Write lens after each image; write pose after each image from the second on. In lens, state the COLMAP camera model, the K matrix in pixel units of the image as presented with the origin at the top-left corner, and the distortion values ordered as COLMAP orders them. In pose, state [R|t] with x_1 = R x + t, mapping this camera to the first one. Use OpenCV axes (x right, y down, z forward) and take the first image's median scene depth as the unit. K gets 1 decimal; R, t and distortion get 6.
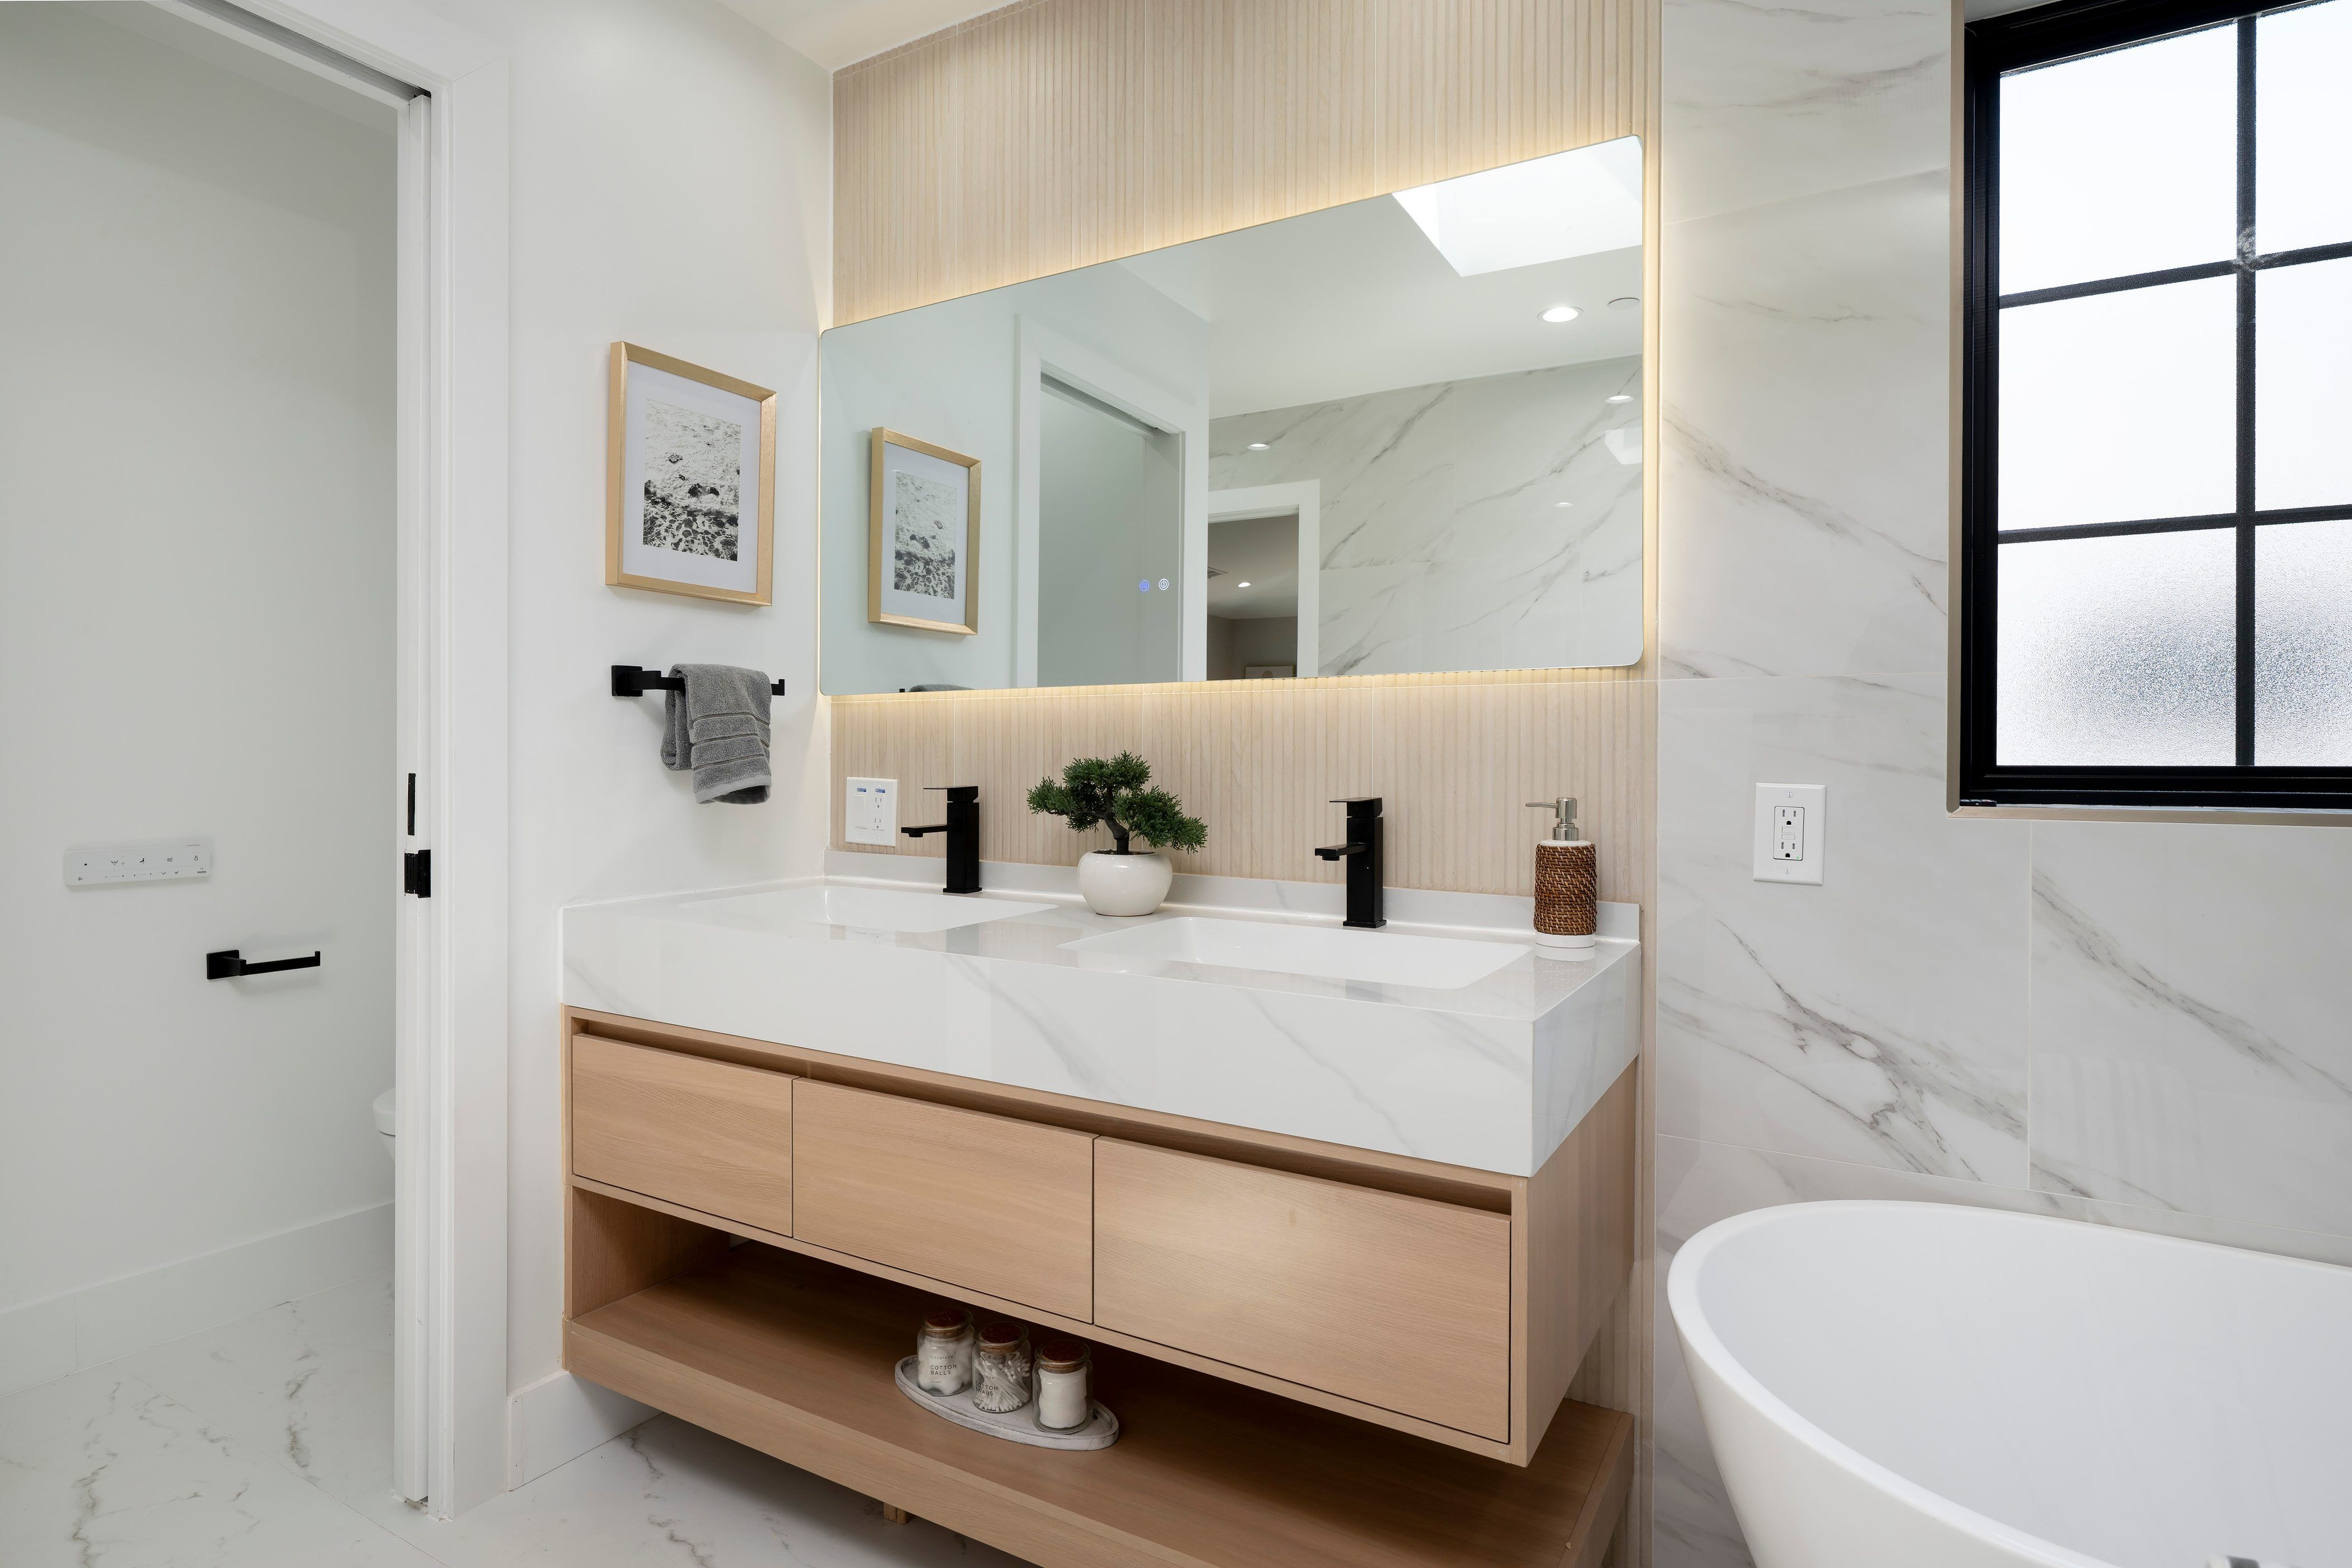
lens RADIAL K [[1230.7, 0, 1178.4], [0, 1230.7, 766.3], [0, 0, 1]] dist [-0.002905, -0.000520]
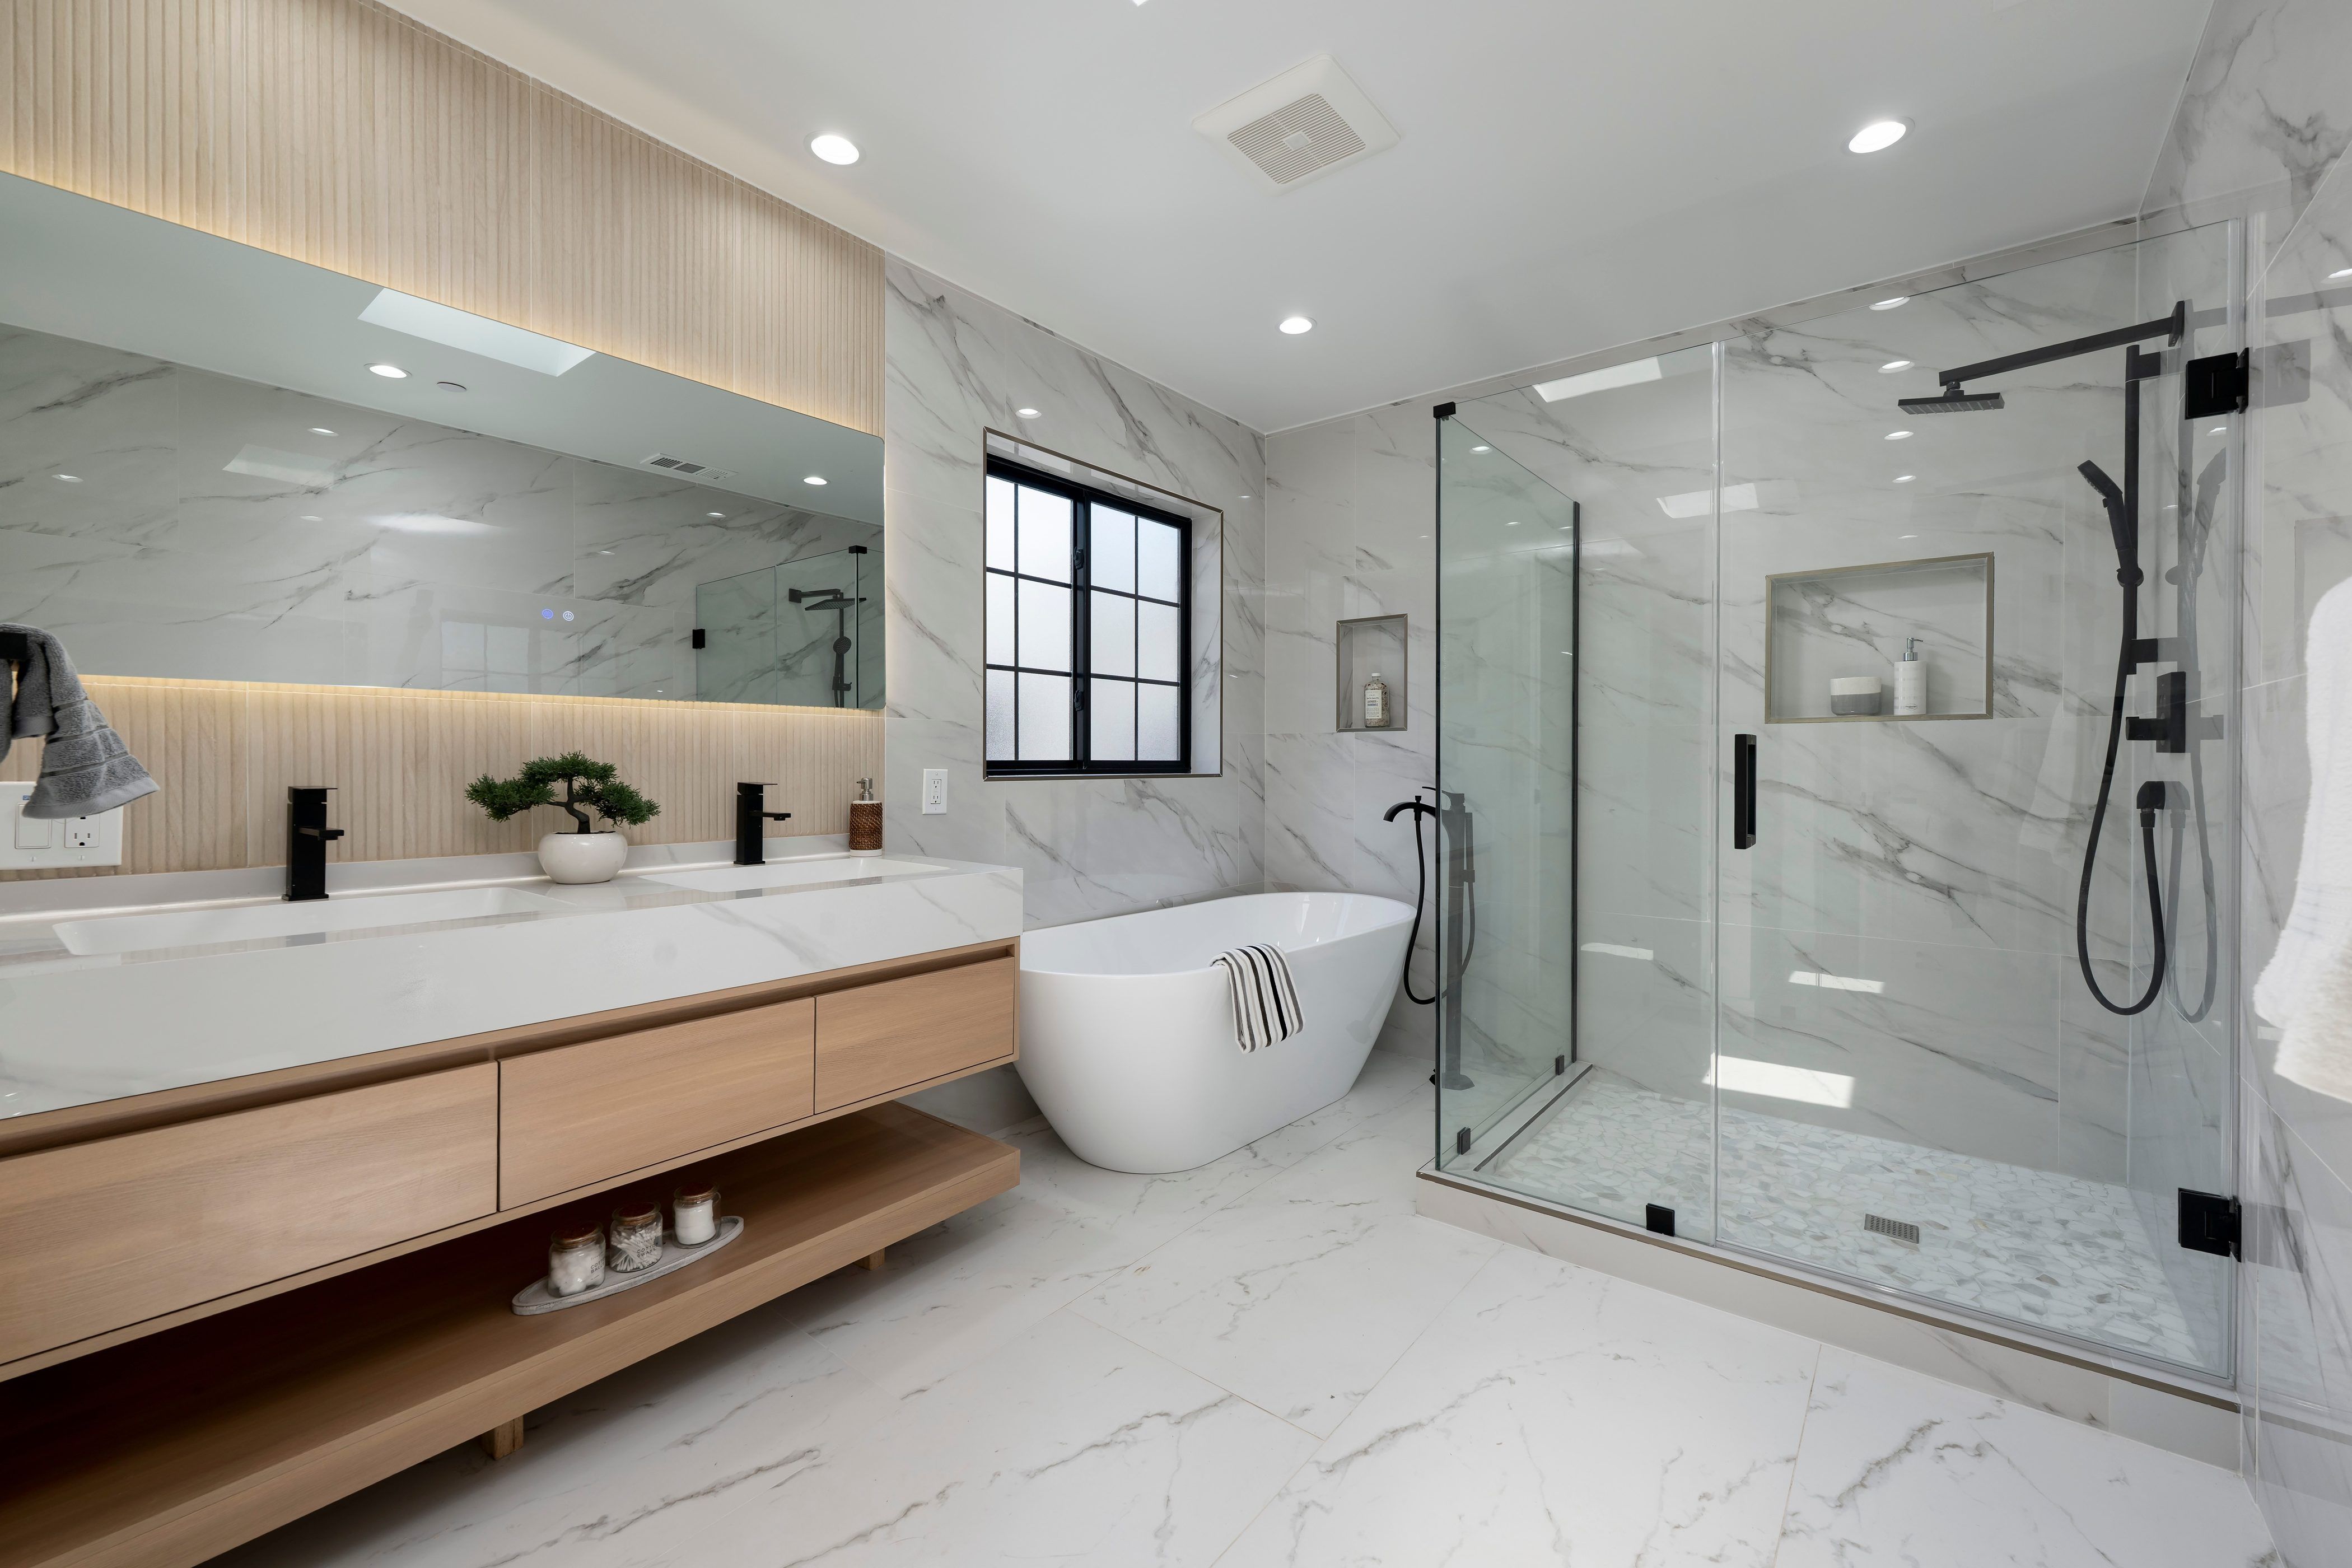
lens RADIAL K [[938.9, 0, 1177.7], [0, 938.9, 771.2], [0, 0, 1]] dist [0.002262, 0.000357]
pose [[0.152973, -0.013093, 0.988144, -0.925996], [0.004850, 0.999910, 0.012498, -0.000466], [-0.988218, 0.002881, 0.153023, 0.273538]]
